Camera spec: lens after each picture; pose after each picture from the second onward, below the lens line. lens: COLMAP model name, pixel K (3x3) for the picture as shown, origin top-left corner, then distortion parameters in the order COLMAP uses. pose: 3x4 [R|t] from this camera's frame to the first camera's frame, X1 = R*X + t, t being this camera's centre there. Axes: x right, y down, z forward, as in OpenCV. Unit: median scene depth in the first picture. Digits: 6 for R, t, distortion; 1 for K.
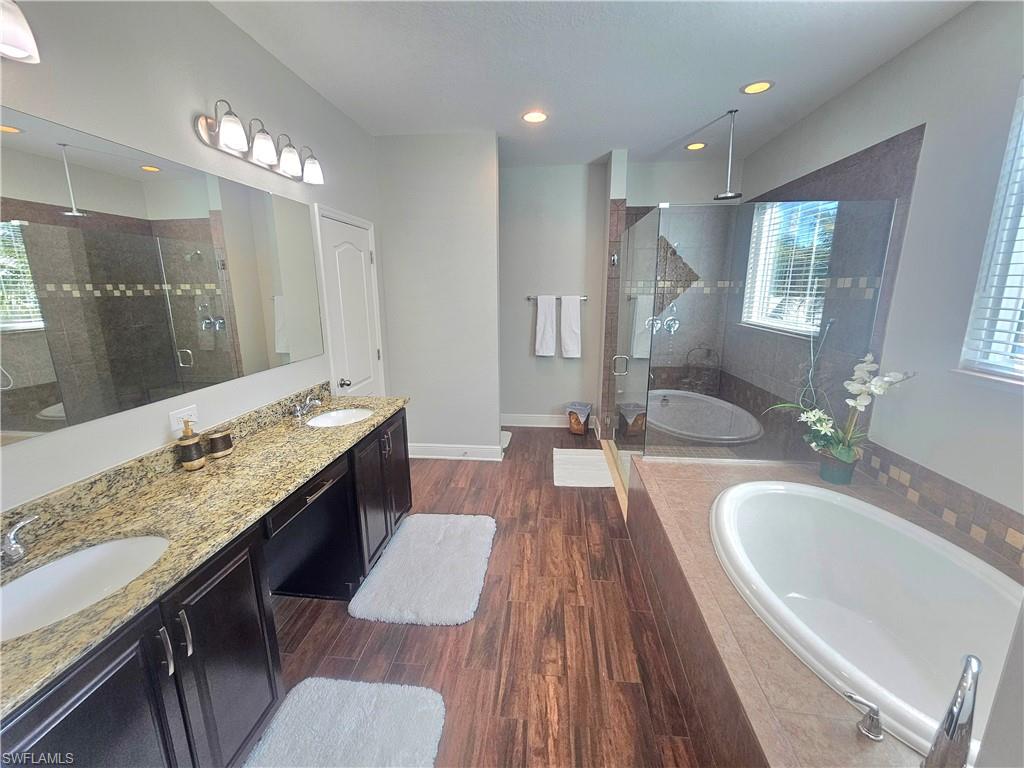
lens RADIAL K [[421.6, 0, 510.5], [0, 421.6, 380.0], [0, 0, 1]] dist [0.002180, -0.001589]
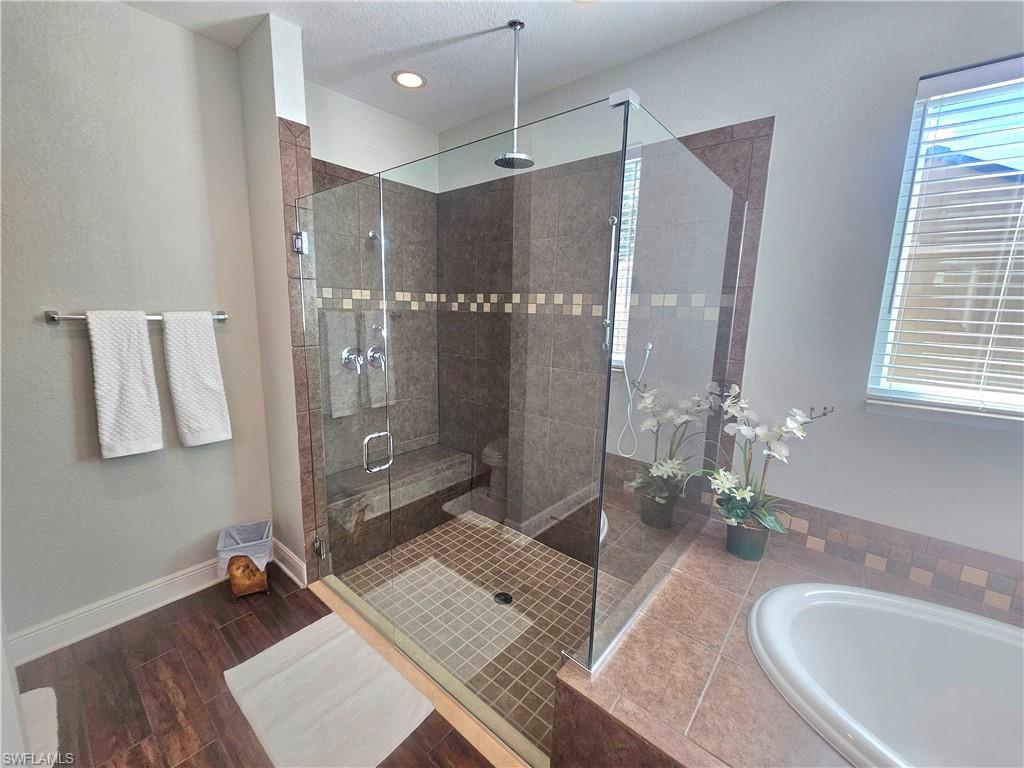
lens RADIAL K [[421.6, 0, 510.6], [0, 421.6, 375.7], [0, 0, 1]] dist [0.002180, -0.001589]
pose [[0.573075, -0.121078, 0.810510, -0.064535], [0.153695, 0.987355, 0.038825, -0.173488], [-0.804962, 0.102321, 0.584437, 0.829372]]
